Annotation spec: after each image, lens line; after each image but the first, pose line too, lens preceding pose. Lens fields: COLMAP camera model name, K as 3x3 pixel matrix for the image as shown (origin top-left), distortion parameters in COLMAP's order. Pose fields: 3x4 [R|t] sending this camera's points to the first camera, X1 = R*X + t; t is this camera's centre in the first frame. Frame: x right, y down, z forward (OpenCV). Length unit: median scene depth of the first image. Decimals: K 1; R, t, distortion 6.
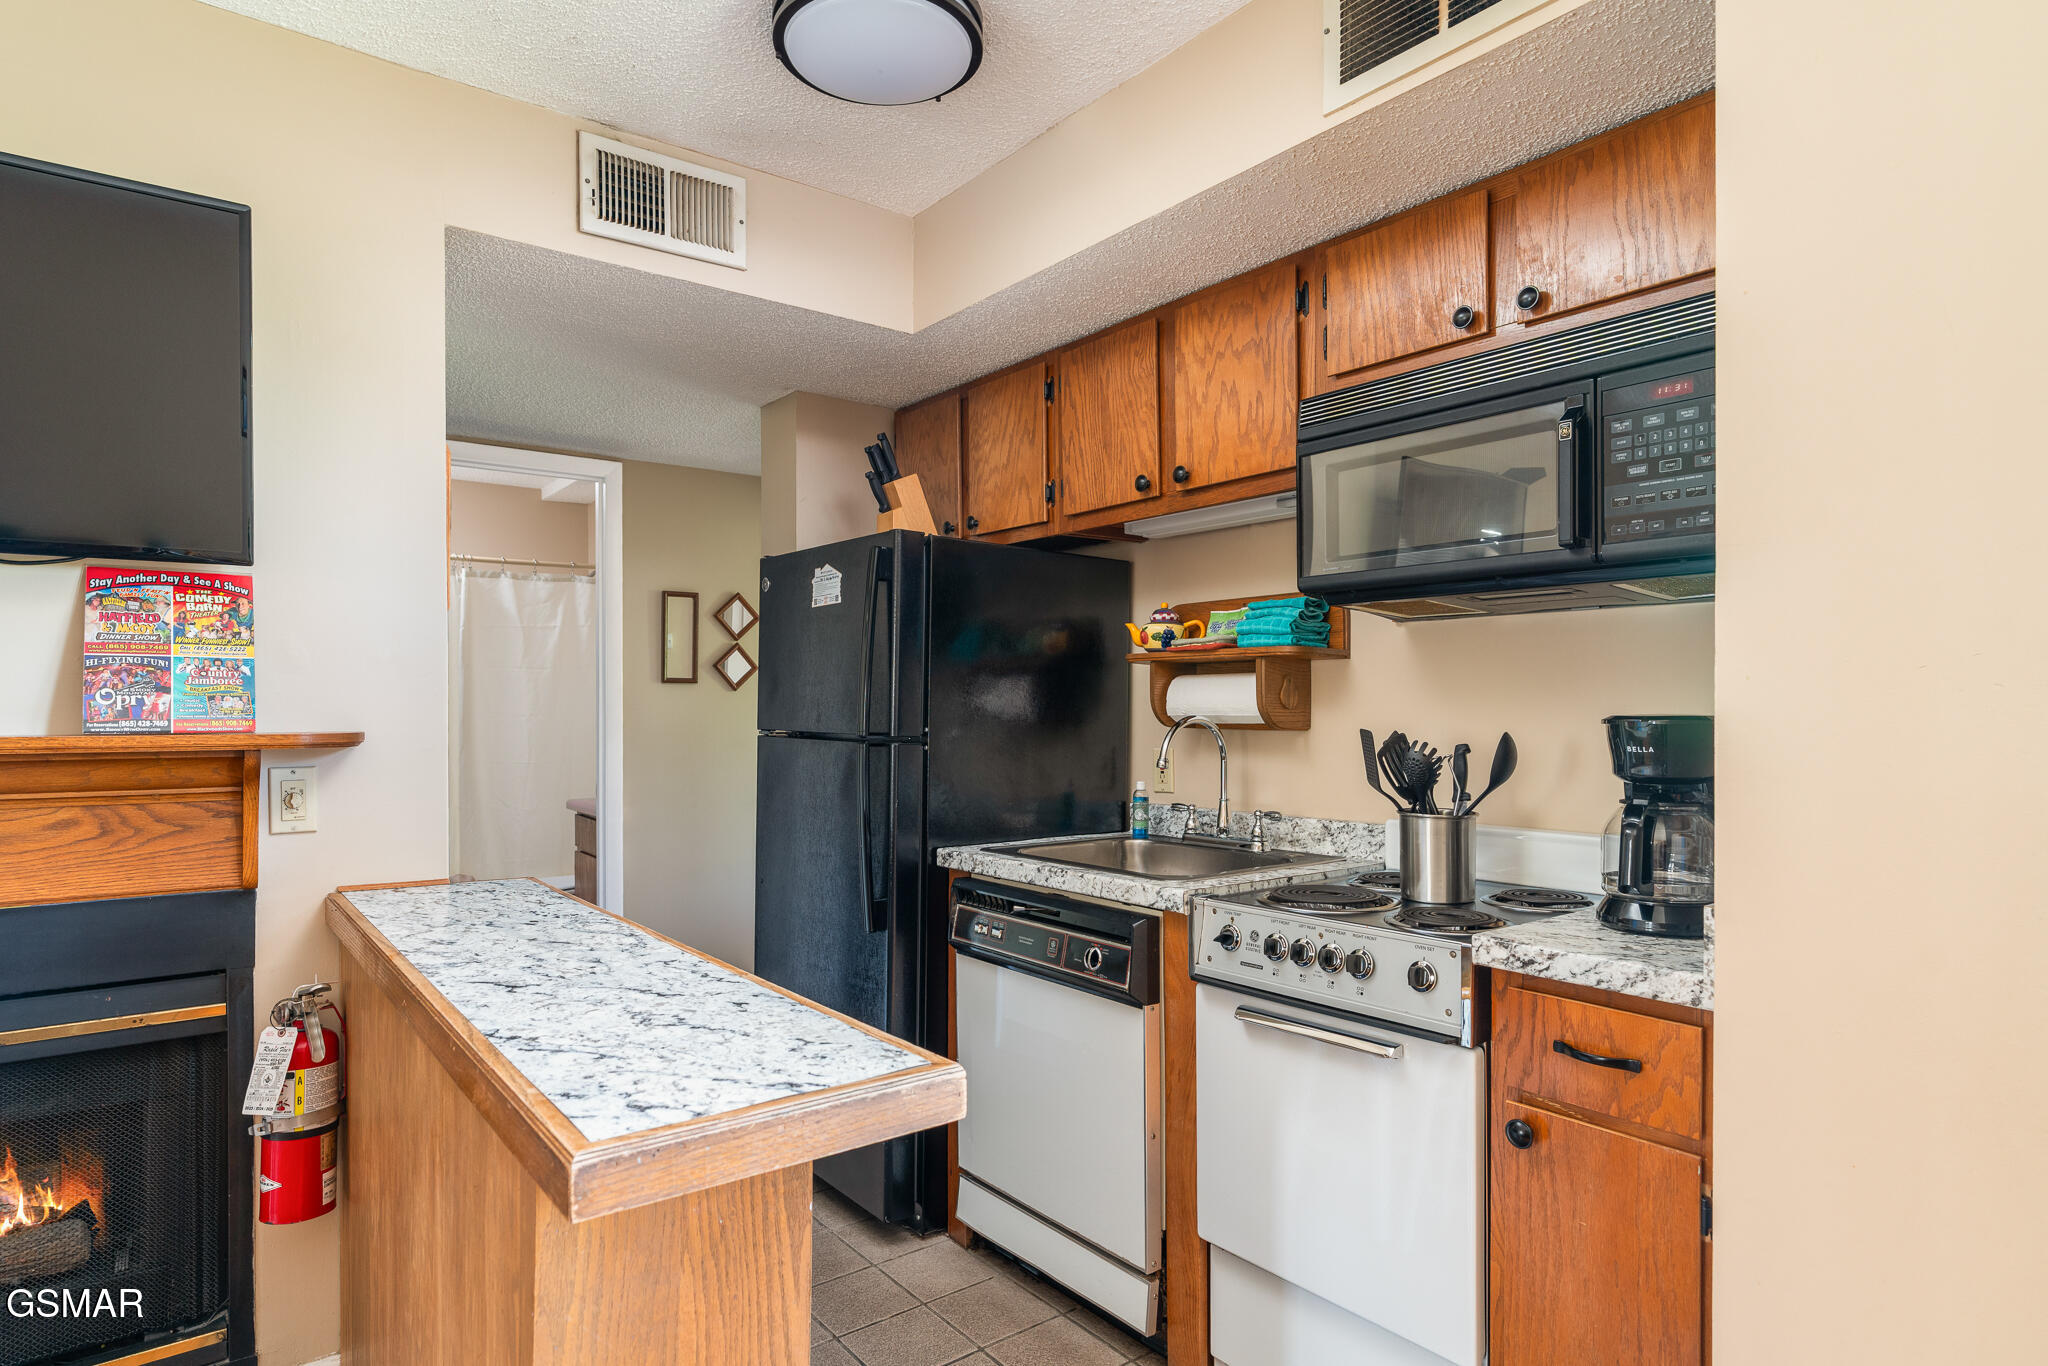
lens RADIAL K [[1104.5, 0, 1013.0], [0, 1104.5, 710.3], [0, 0, 1]] dist [0.000246, 0.001044]
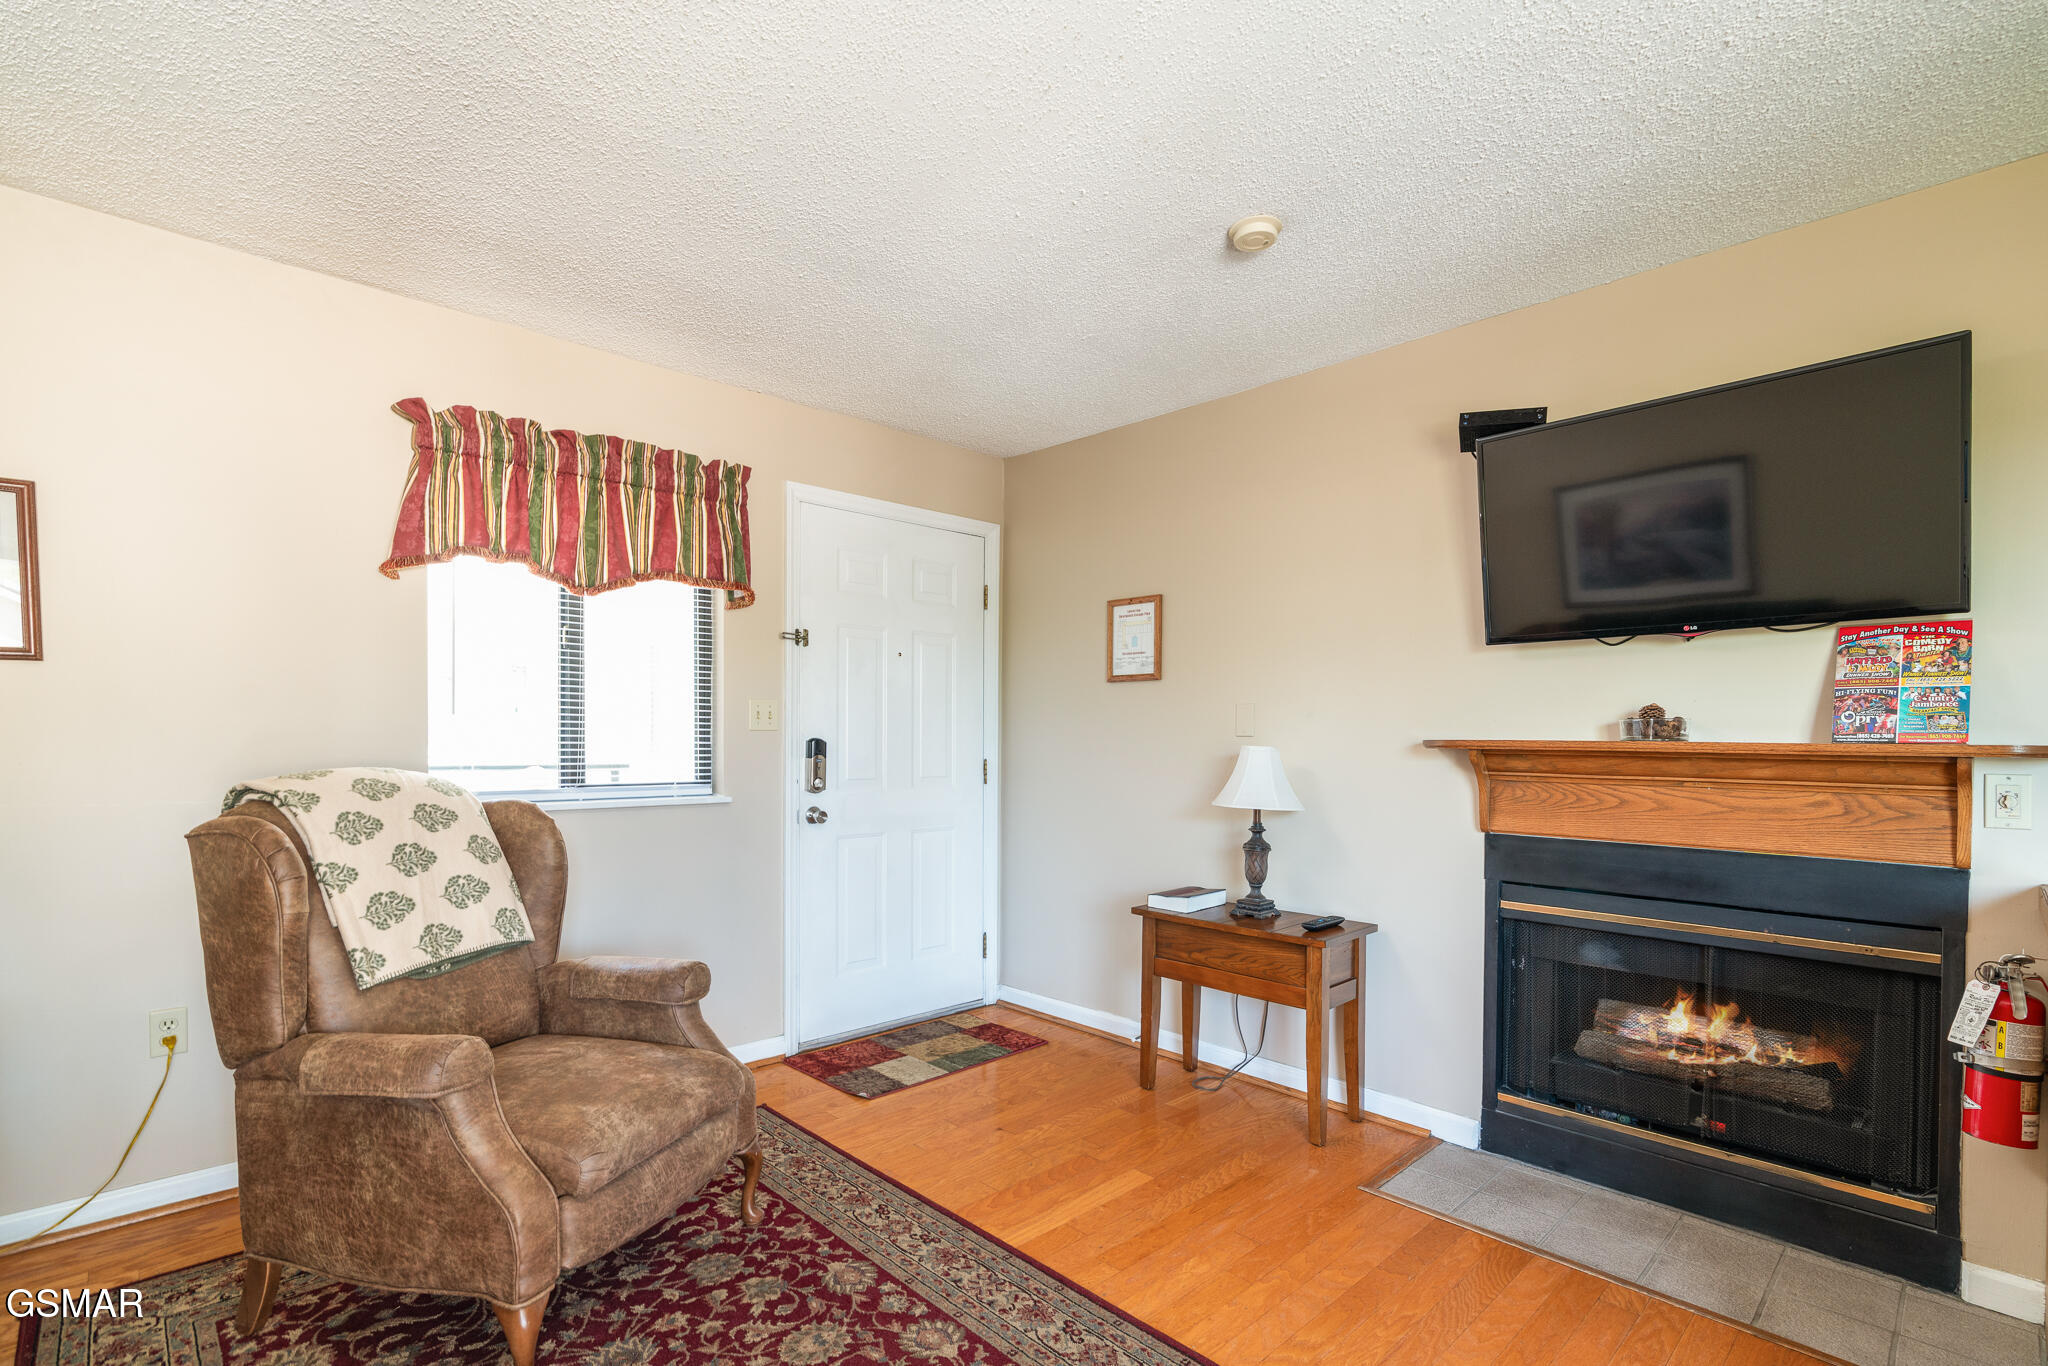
lens RADIAL K [[937.9, 0, 1032.3], [0, 937.9, 745.8], [0, 0, 1]] dist [-0.012733, 0.006180]
pose [[0.114457, 0.012018, -0.993355, 0.250549], [-0.012772, 0.999862, 0.010625, 0.024604], [0.993346, 0.011471, 0.114595, -0.184386]]
